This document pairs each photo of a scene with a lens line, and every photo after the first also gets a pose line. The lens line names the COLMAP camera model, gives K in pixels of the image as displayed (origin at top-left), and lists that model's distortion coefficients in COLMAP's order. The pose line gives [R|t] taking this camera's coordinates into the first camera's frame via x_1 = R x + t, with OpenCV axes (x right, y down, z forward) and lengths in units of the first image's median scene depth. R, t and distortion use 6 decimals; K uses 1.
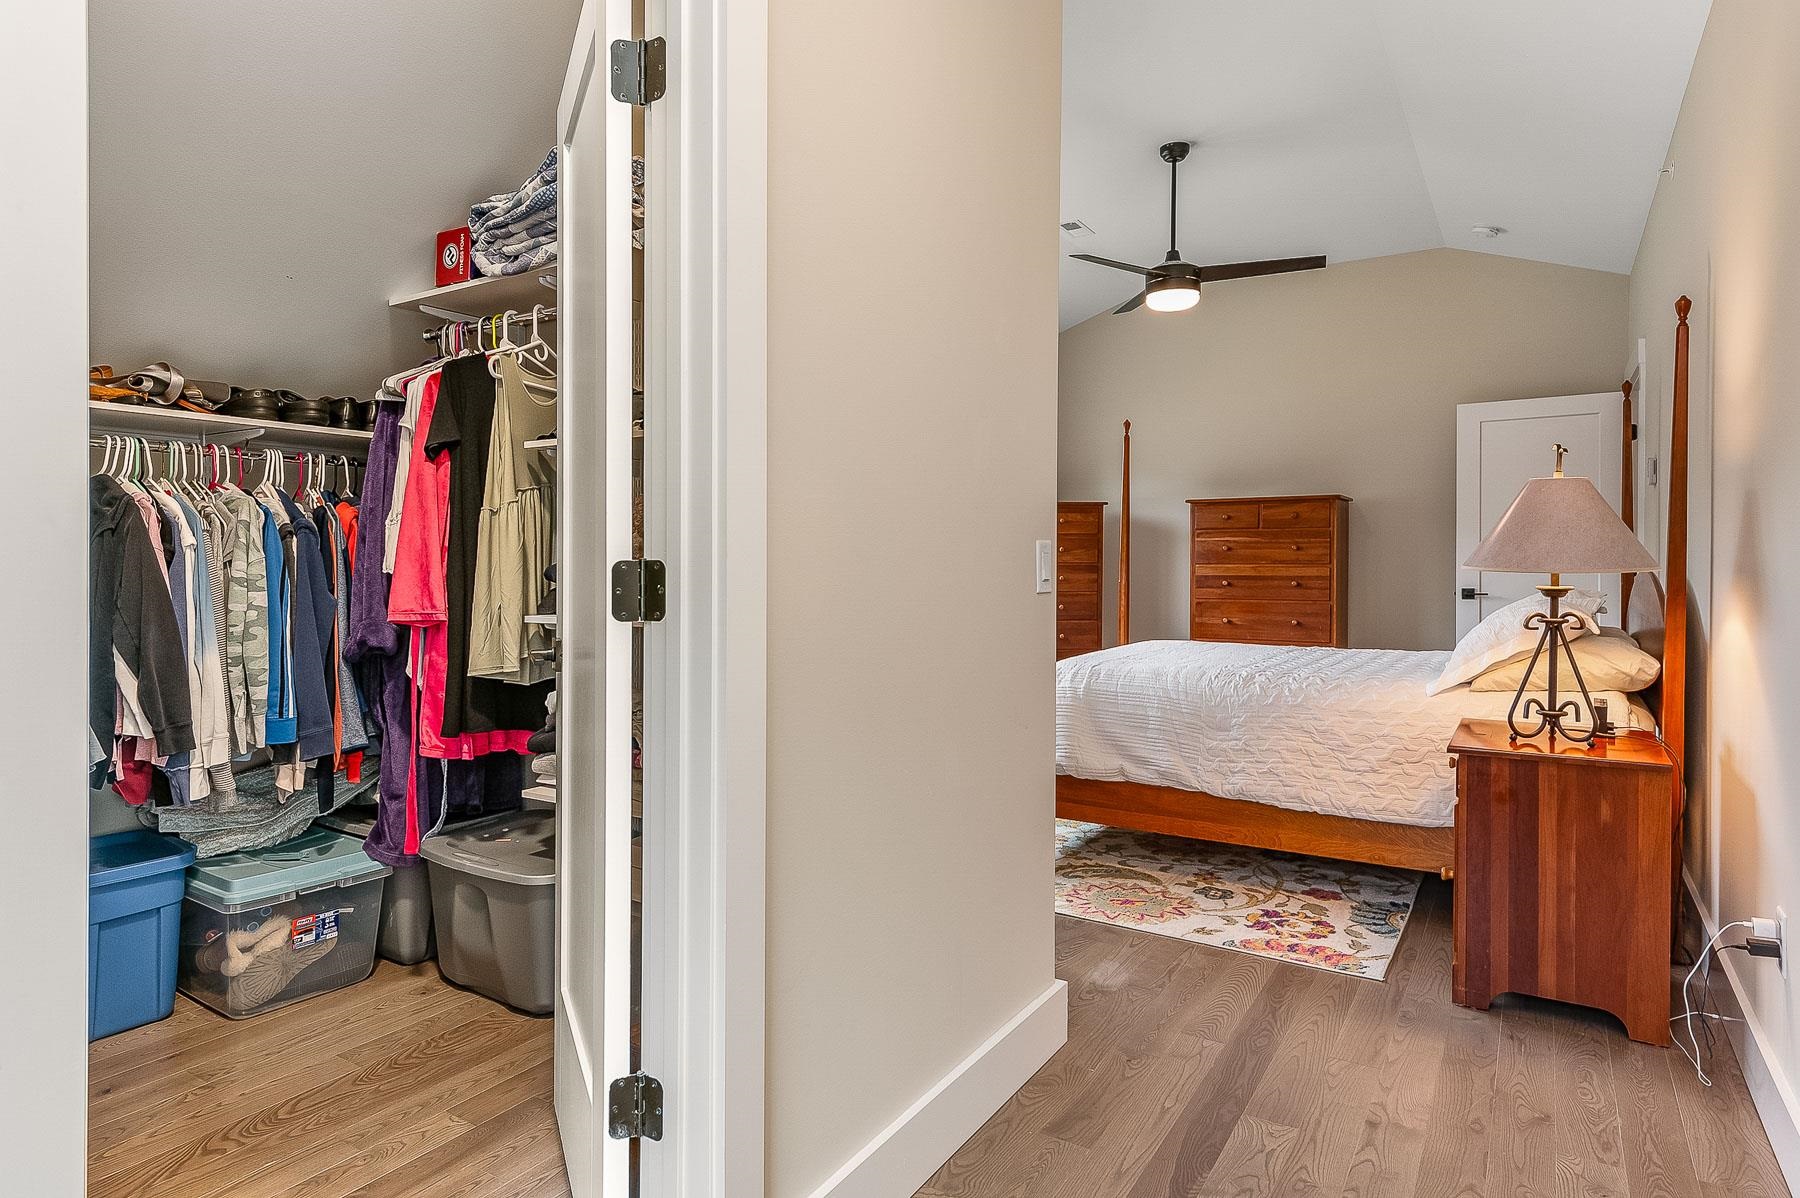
lens RADIAL K [[998.4, 0, 891.3], [0, 998.4, 600.7], [0, 0, 1]] dist [0.003594, -0.001471]
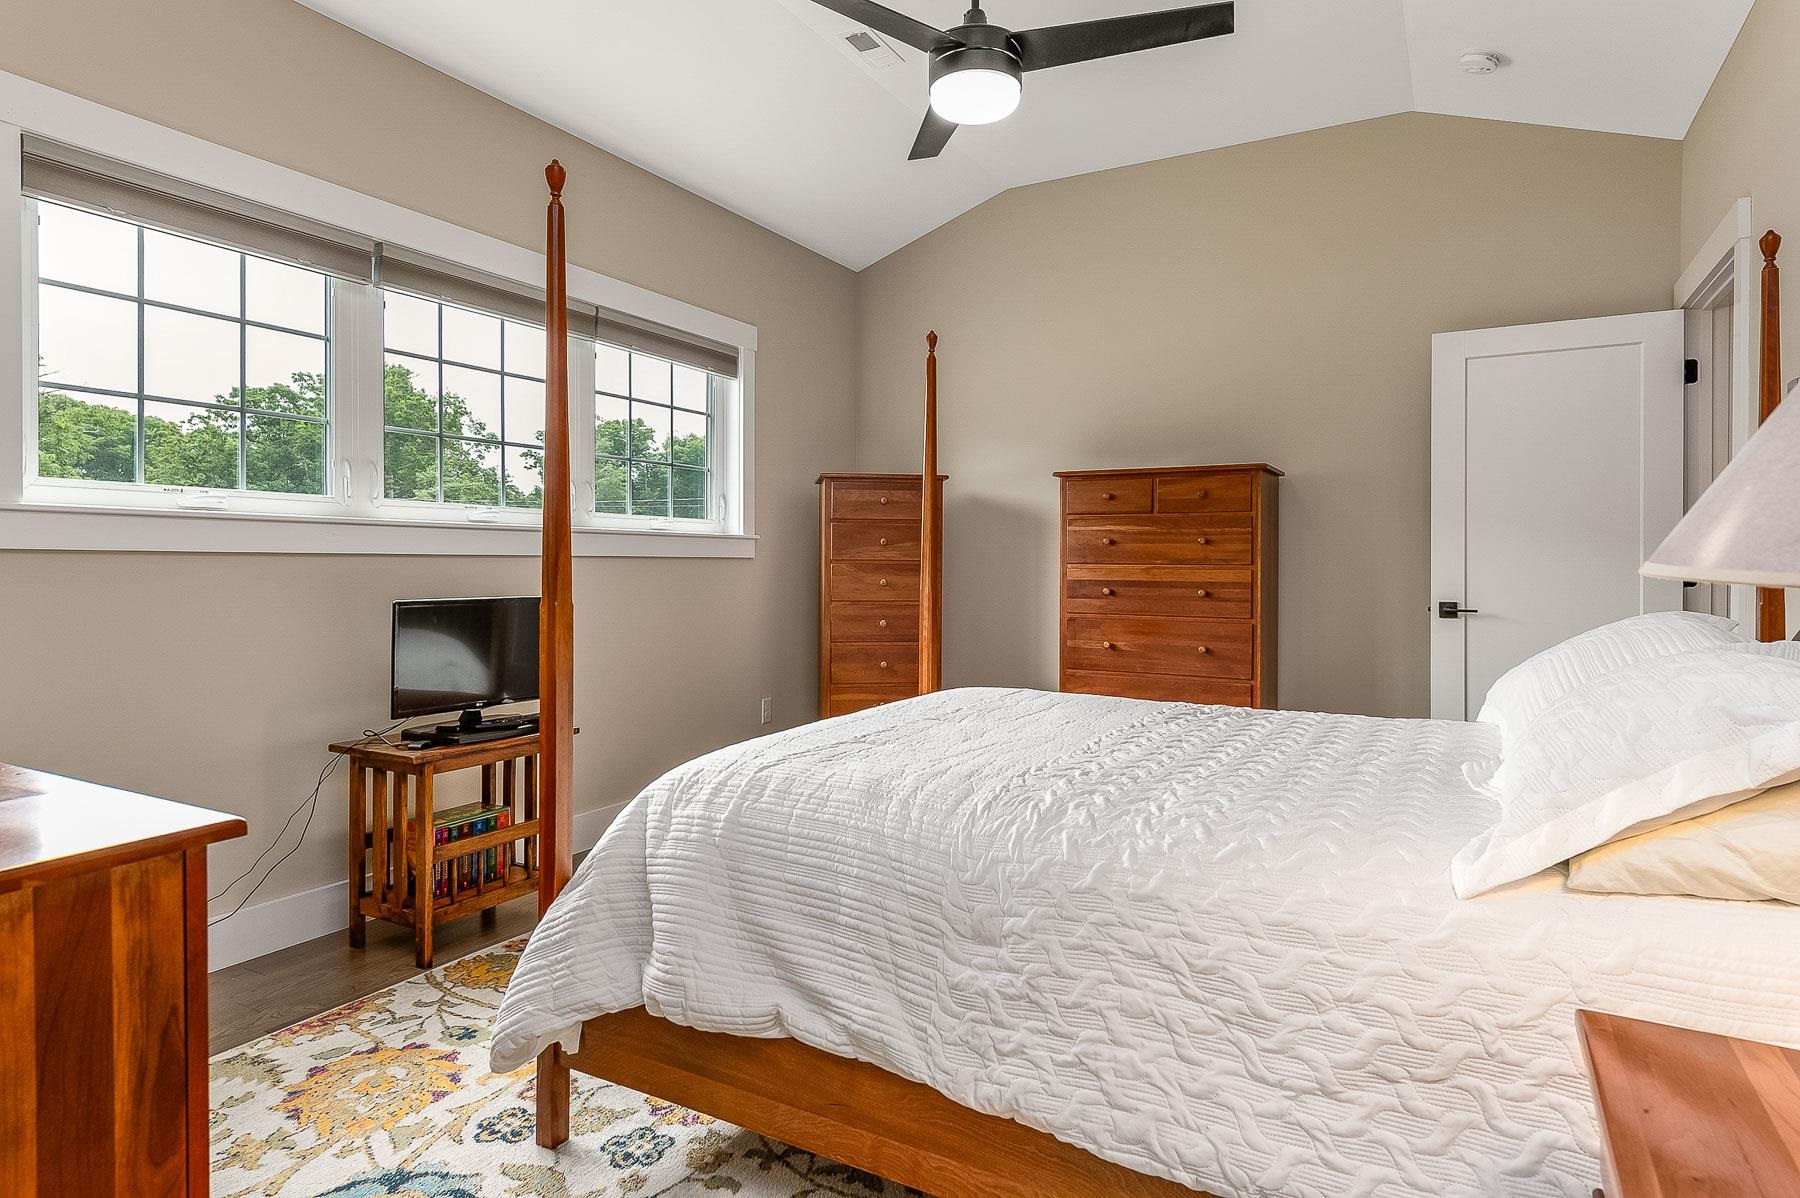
lens RADIAL K [[998.4, 0, 907.5], [0, 998.4, 590.8], [0, 0, 1]] dist [0.003594, -0.001471]
pose [[0.997661, 0.005888, 0.068104, 0.161704], [-0.005226, 0.999937, -0.009885, -0.011243], [-0.068158, 0.009506, 0.997629, 0.343244]]
